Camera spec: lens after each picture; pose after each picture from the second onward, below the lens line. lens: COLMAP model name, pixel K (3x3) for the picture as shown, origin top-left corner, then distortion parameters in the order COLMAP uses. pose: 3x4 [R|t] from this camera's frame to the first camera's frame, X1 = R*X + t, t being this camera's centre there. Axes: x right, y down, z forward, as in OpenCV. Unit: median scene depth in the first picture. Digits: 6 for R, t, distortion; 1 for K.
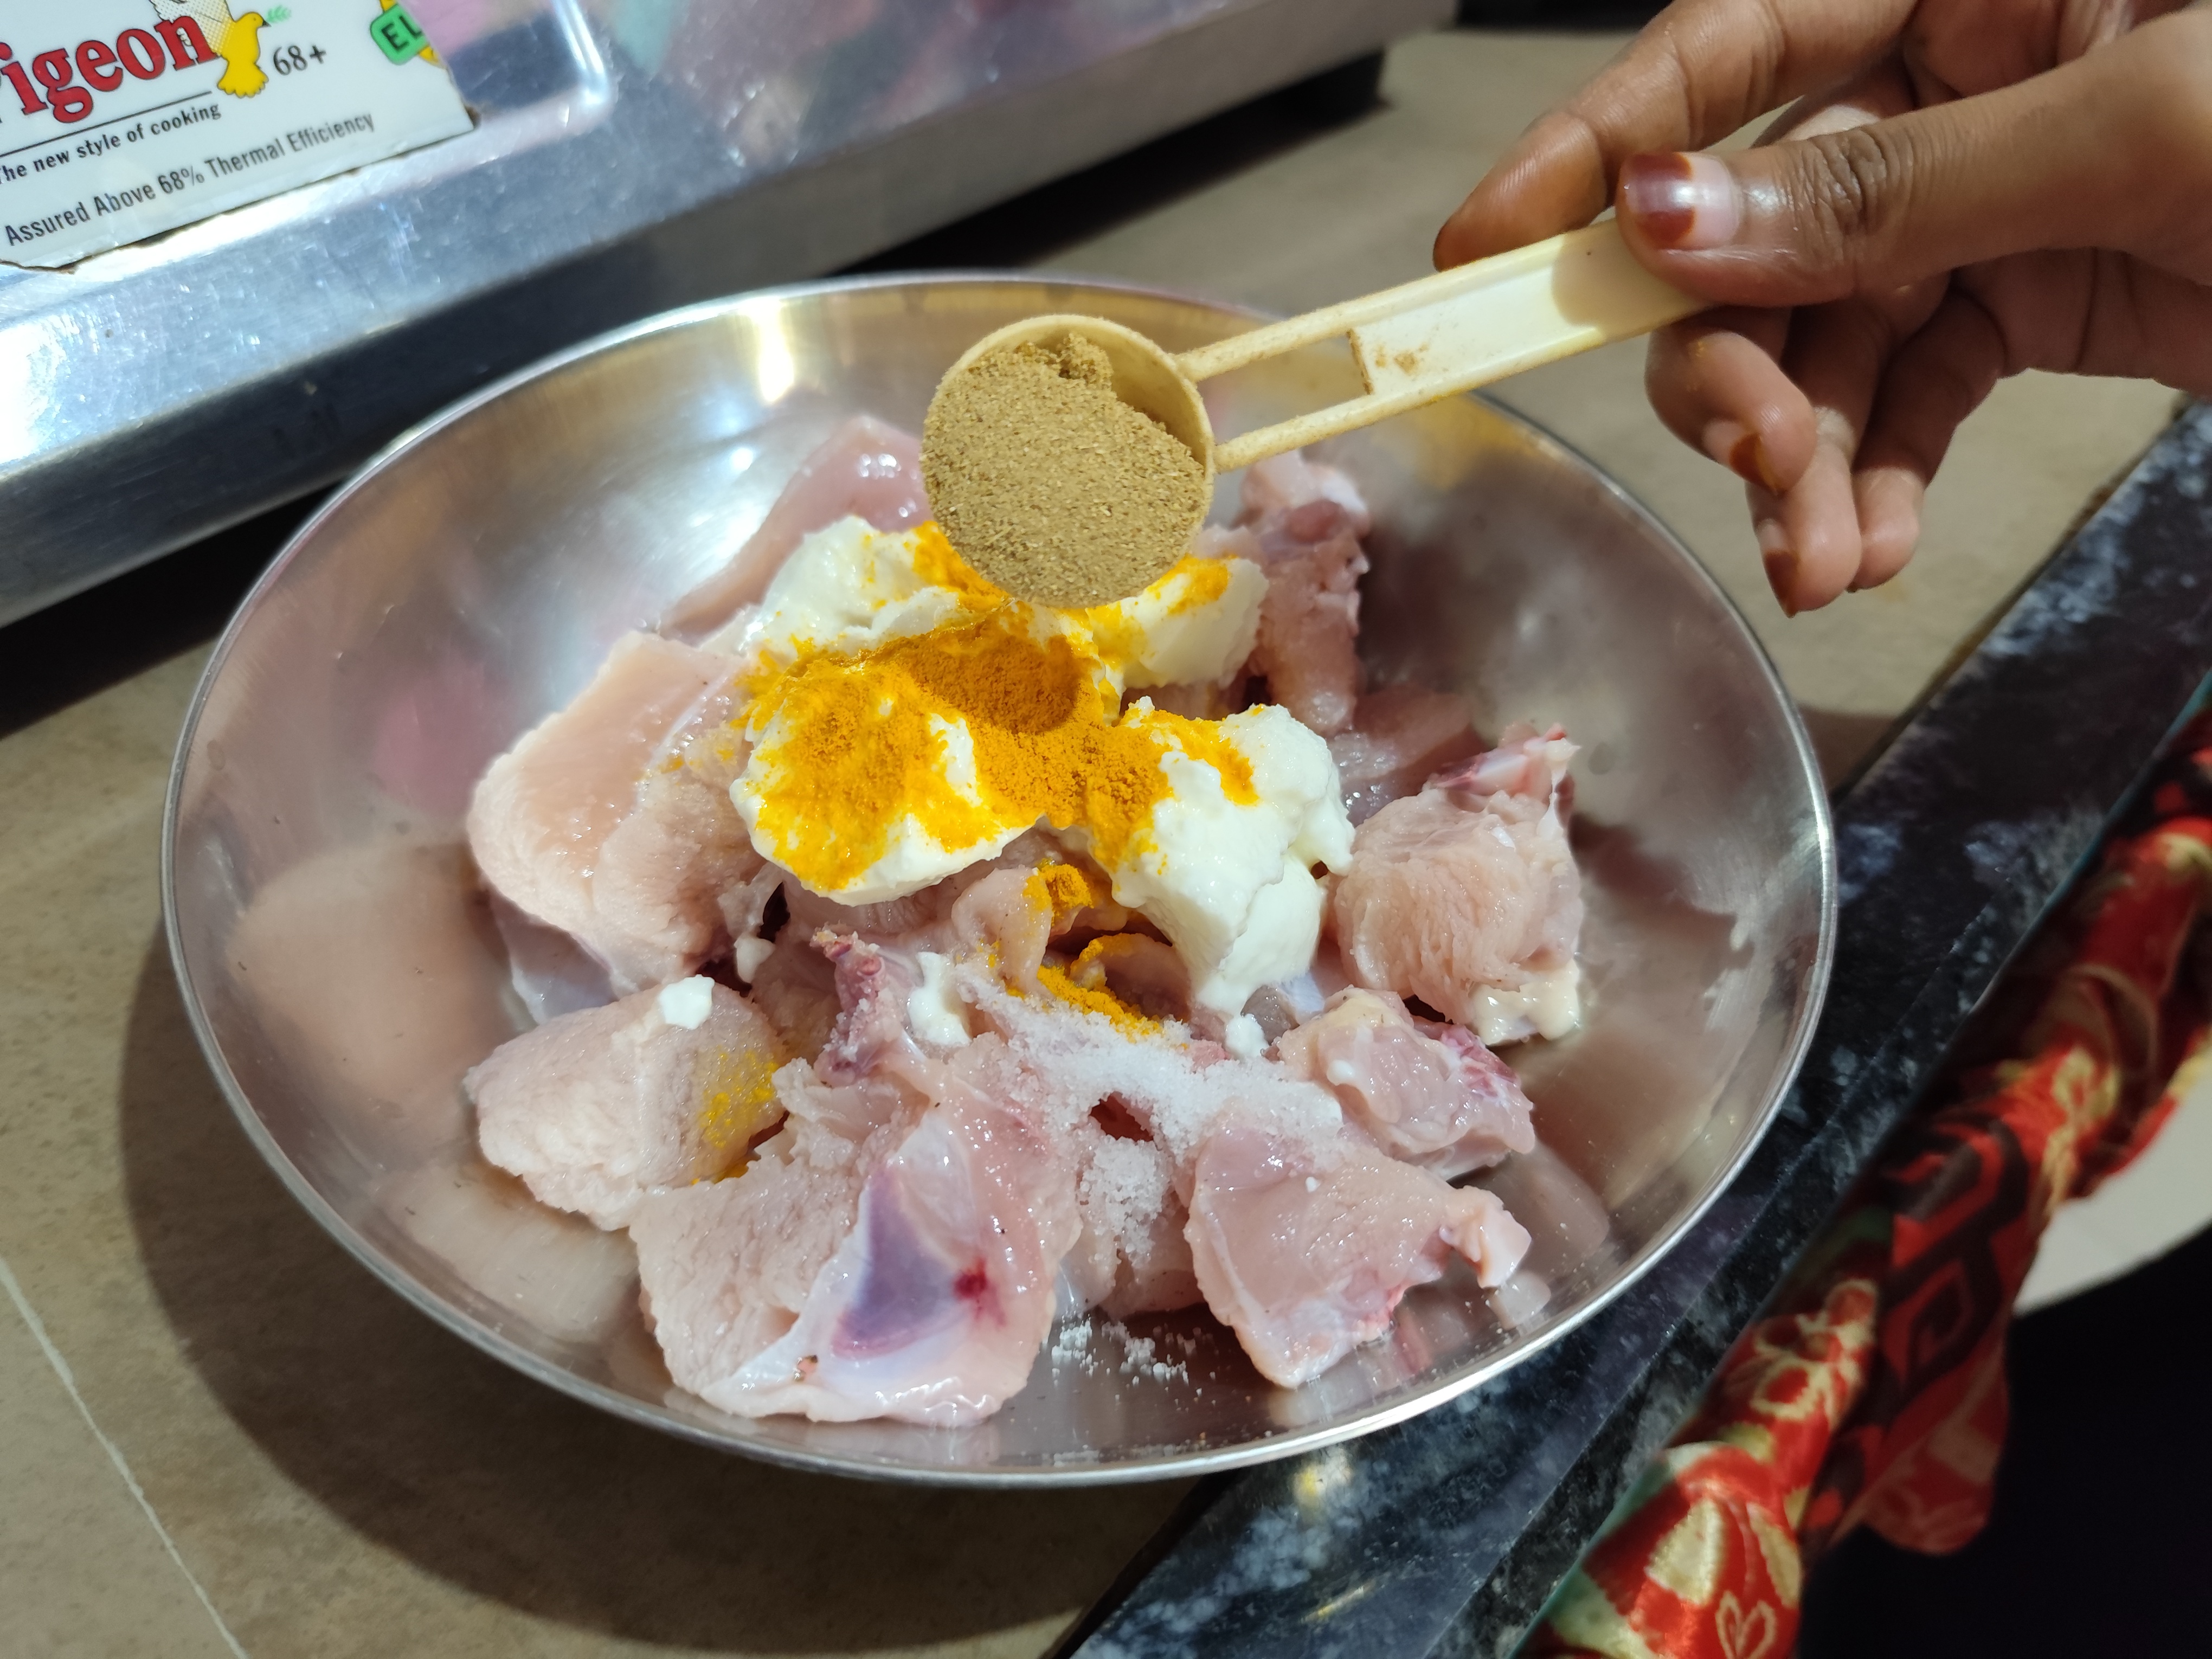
lens RADIAL K [[1479.9, 0, 1106.0], [0, 1479.9, 829.5], [0, 0, 1]] dist [-0.026870, -0.003527]
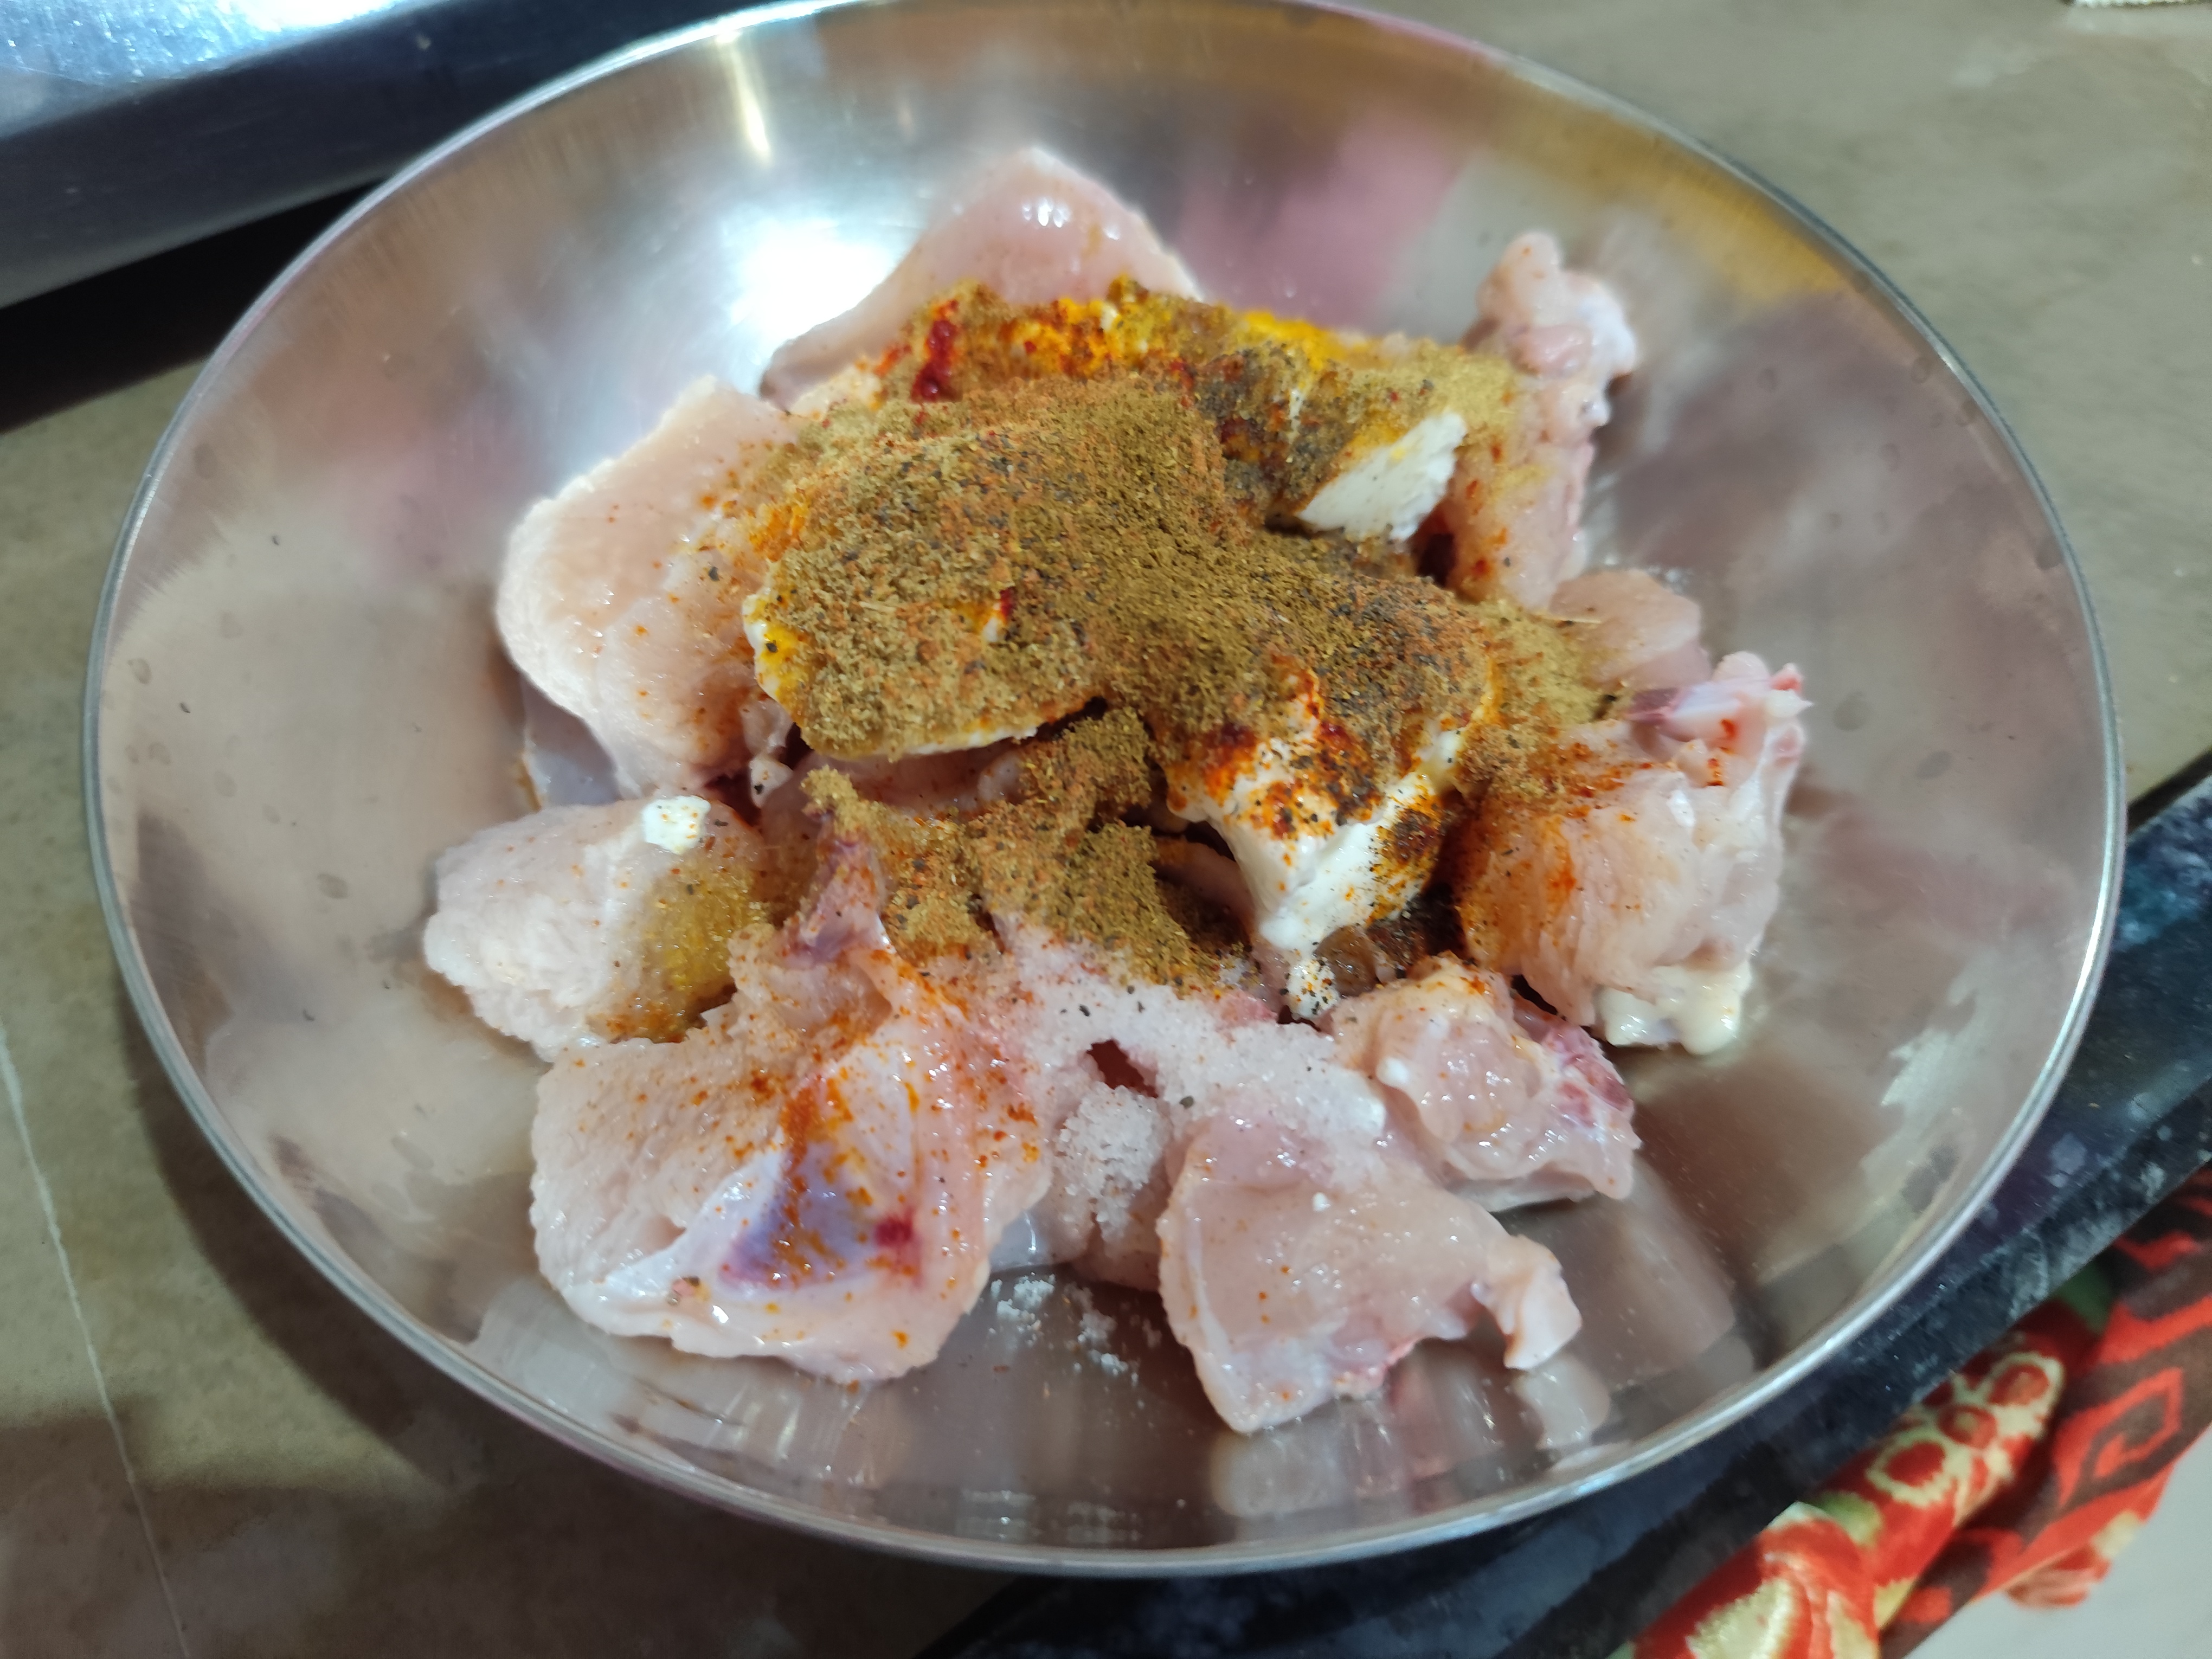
lens RADIAL K [[1572.2, 0, 1062.8], [0, 1572.2, 829.8], [0, 0, 1]] dist [-0.043499, 0.001308]
pose [[0.971917, 0.181723, -0.149515, 0.082768], [-0.158909, 0.975432, 0.152577, -0.060636], [0.173568, -0.124533, 0.976916, 0.142429]]
